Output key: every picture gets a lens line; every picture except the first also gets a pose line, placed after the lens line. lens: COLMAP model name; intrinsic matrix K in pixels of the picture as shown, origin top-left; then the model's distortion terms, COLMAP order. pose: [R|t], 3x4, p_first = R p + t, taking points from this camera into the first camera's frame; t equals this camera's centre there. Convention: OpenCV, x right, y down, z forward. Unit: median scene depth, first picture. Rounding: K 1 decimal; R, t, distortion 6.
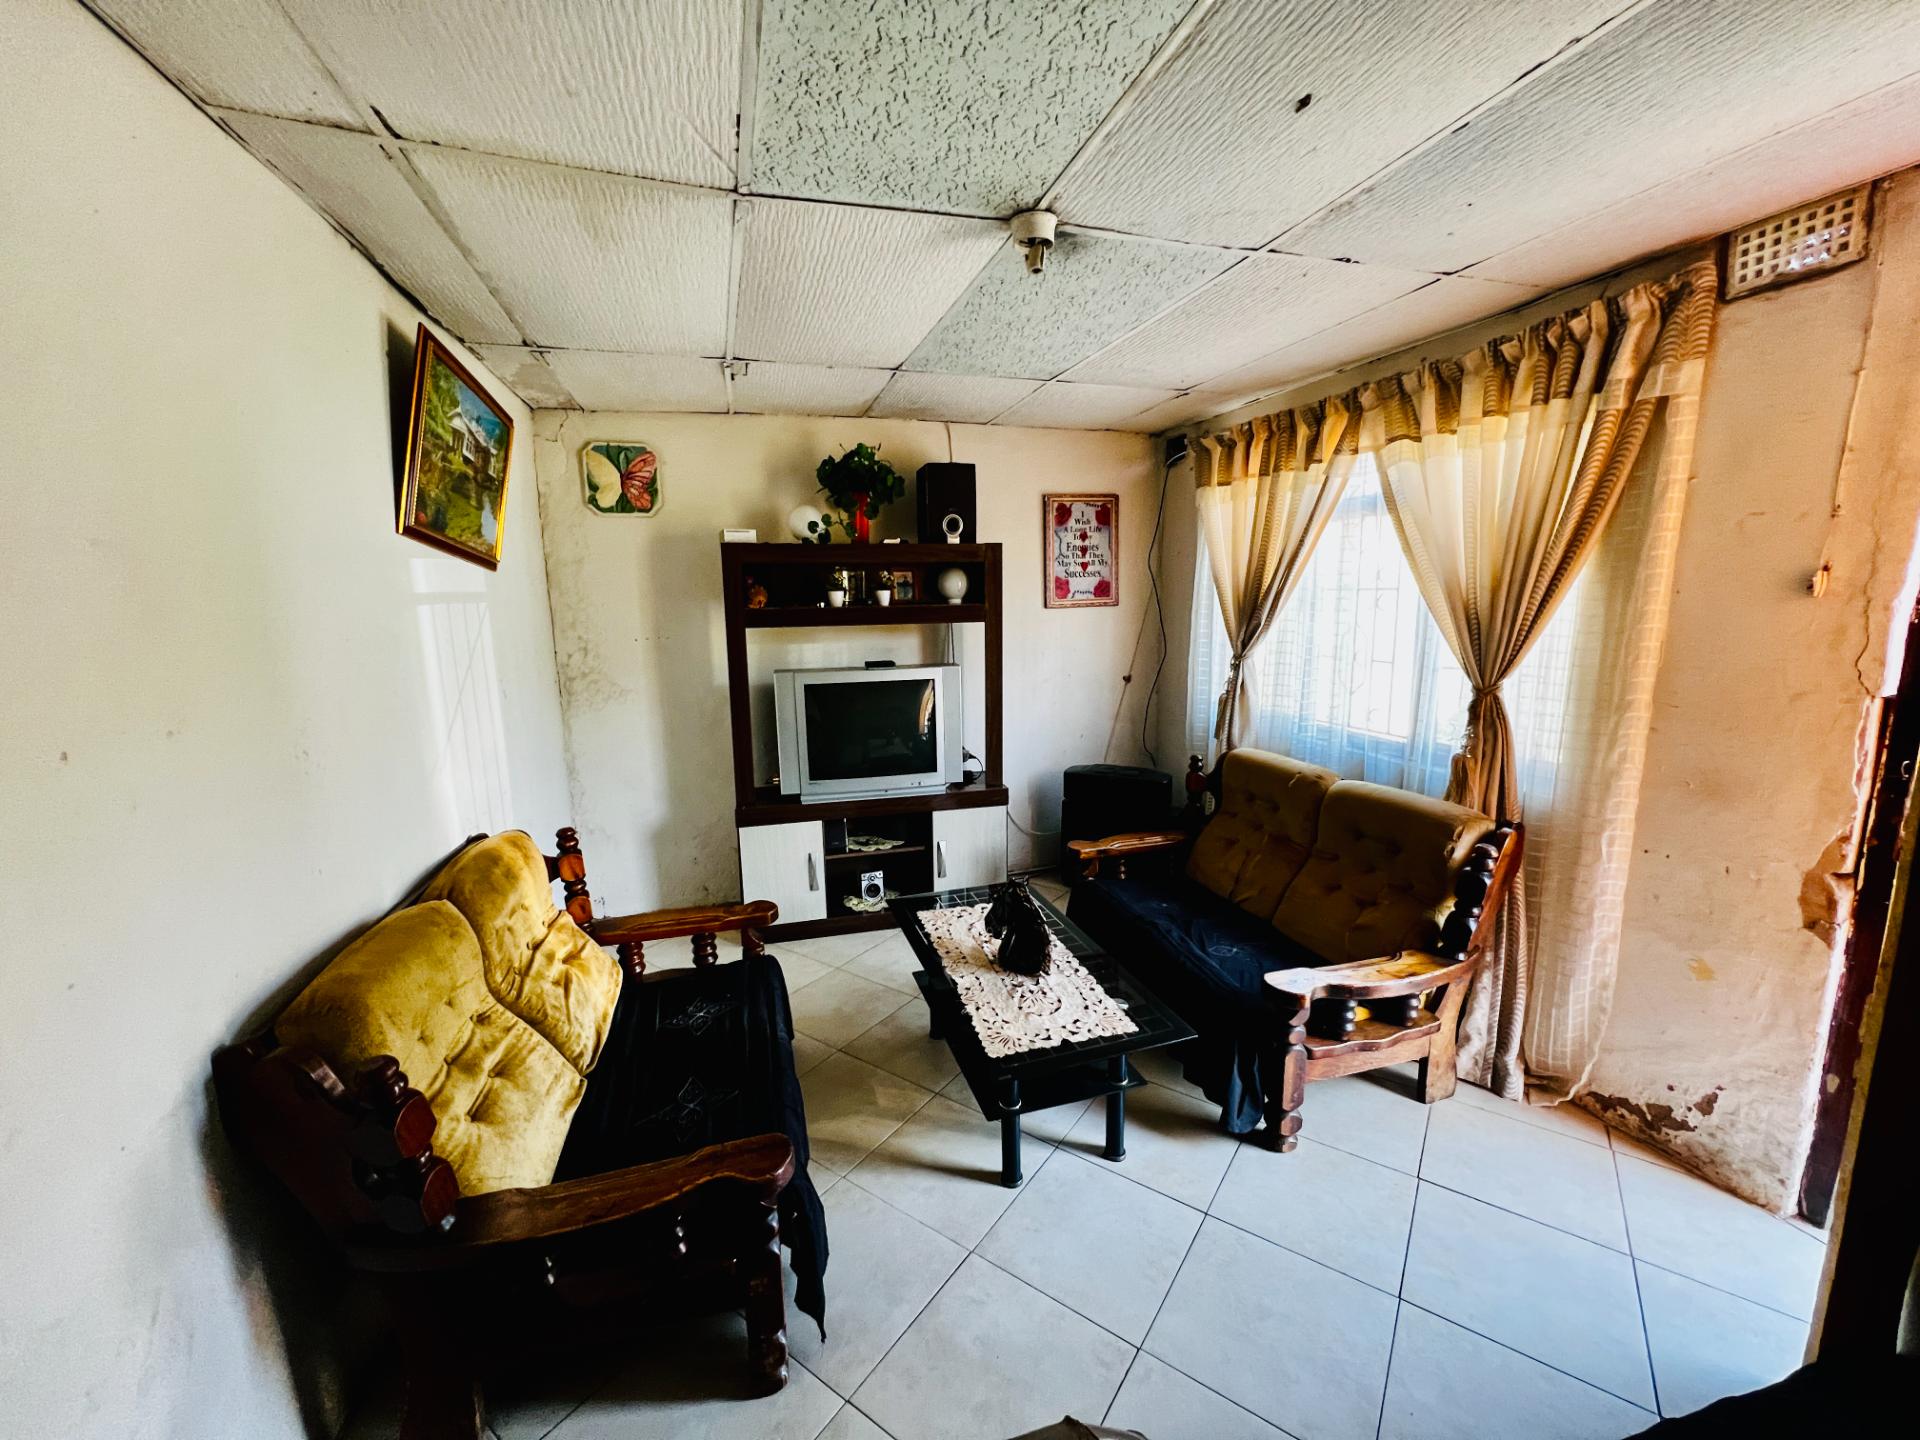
lens RADIAL K [[769.6, 0, 955.1], [0, 769.6, 716.1], [0, 0, 1]] dist [-0.005343, 0.000769]
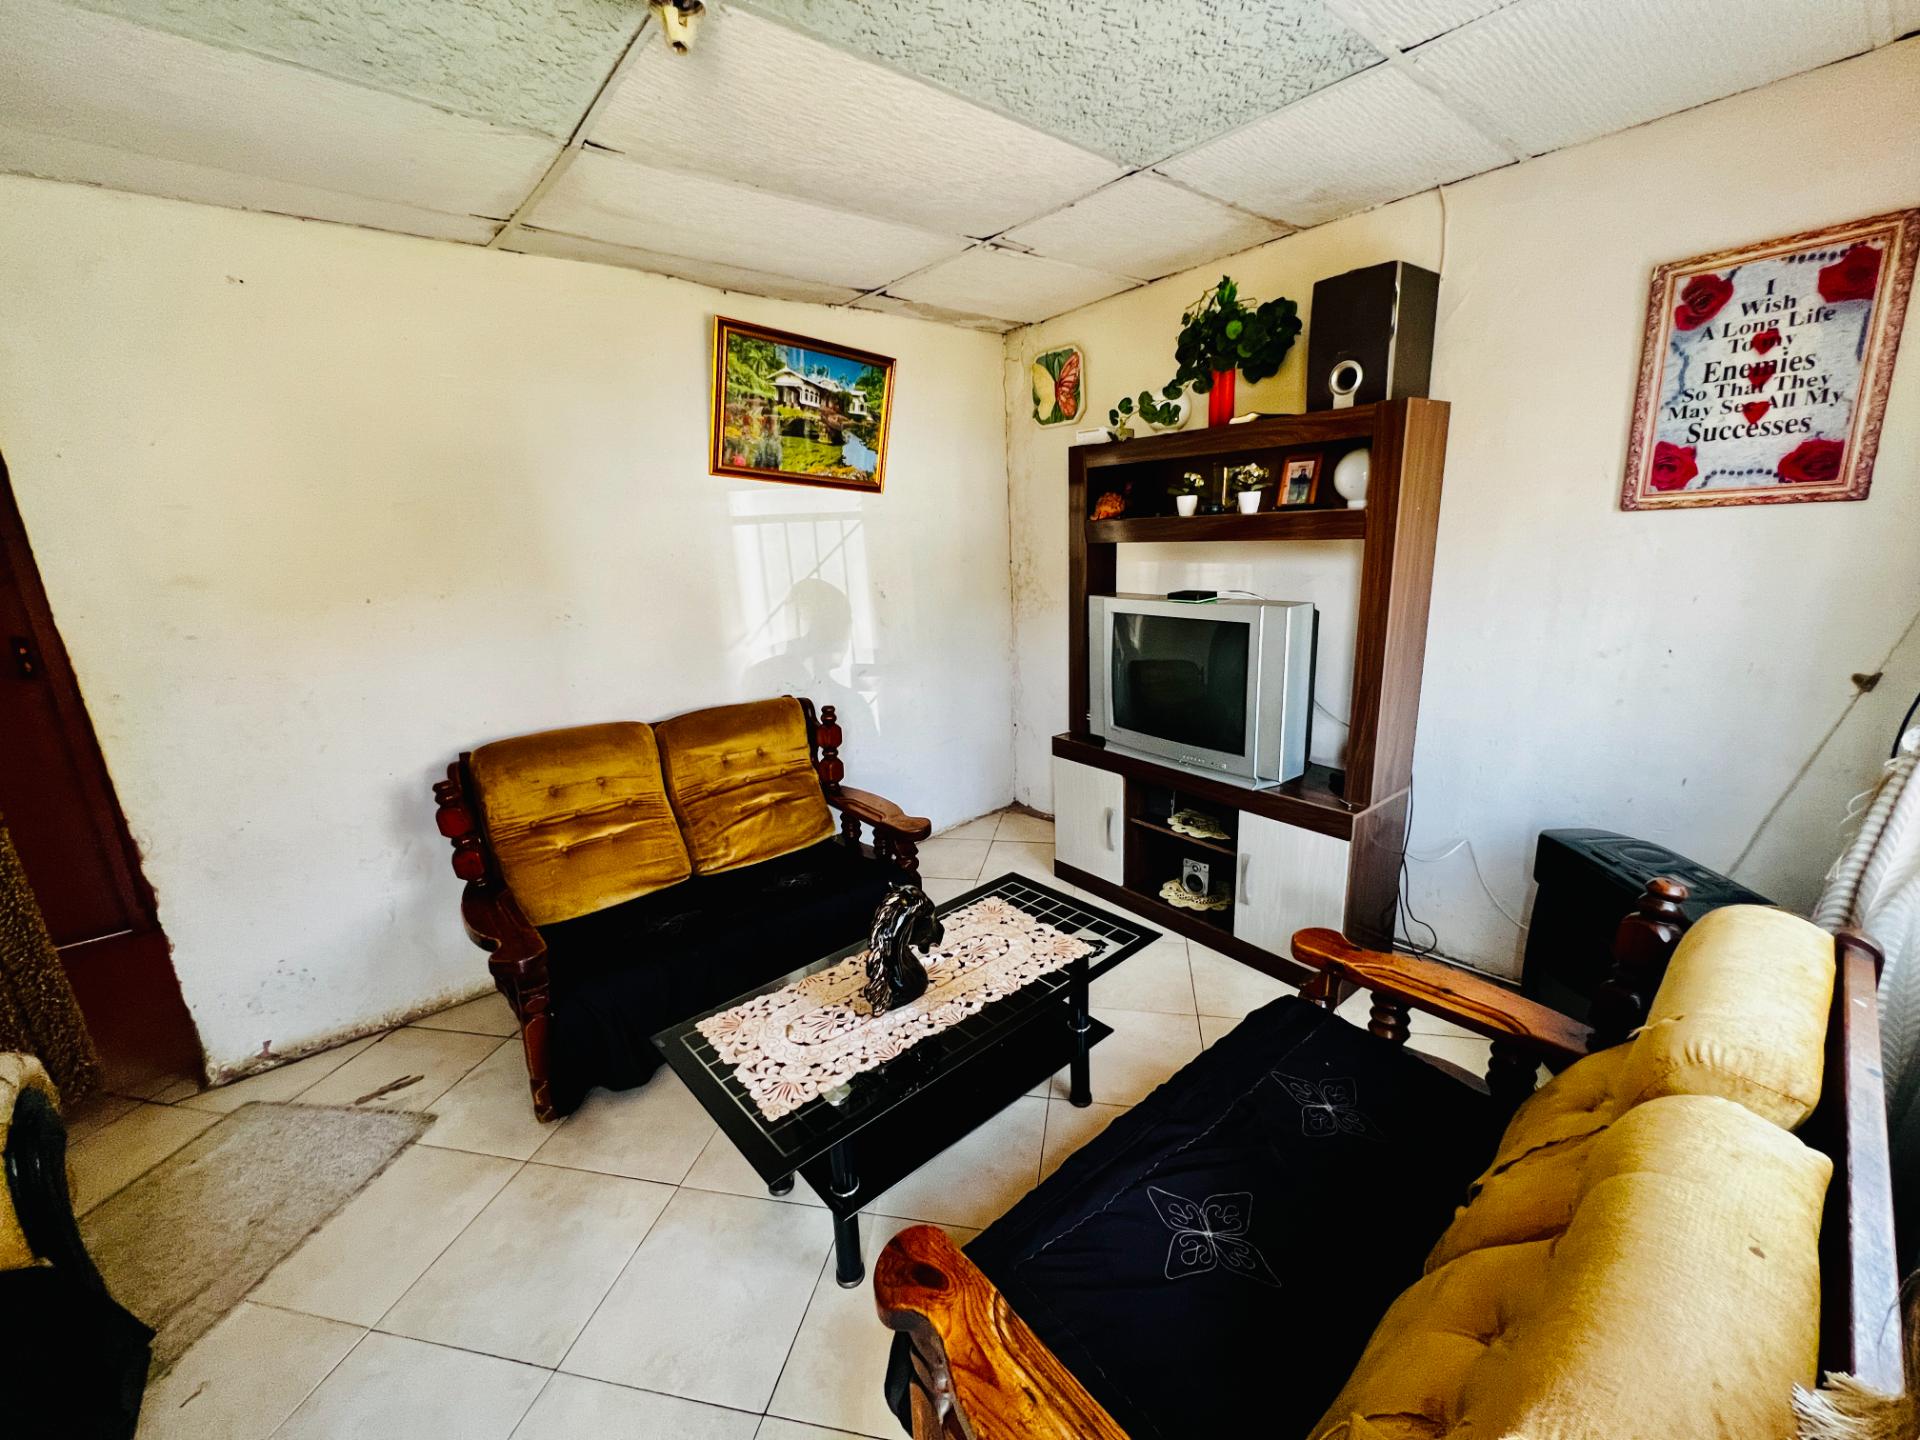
lens RADIAL K [[769.6, 0, 955.1], [0, 769.6, 716.1], [0, 0, 1]] dist [-0.005343, 0.000769]
pose [[0.402979, 0.217274, -0.889044, 0.479472], [-0.107374, 0.975927, 0.189837, -0.067293], [0.908889, 0.018960, 0.416608, 0.466422]]
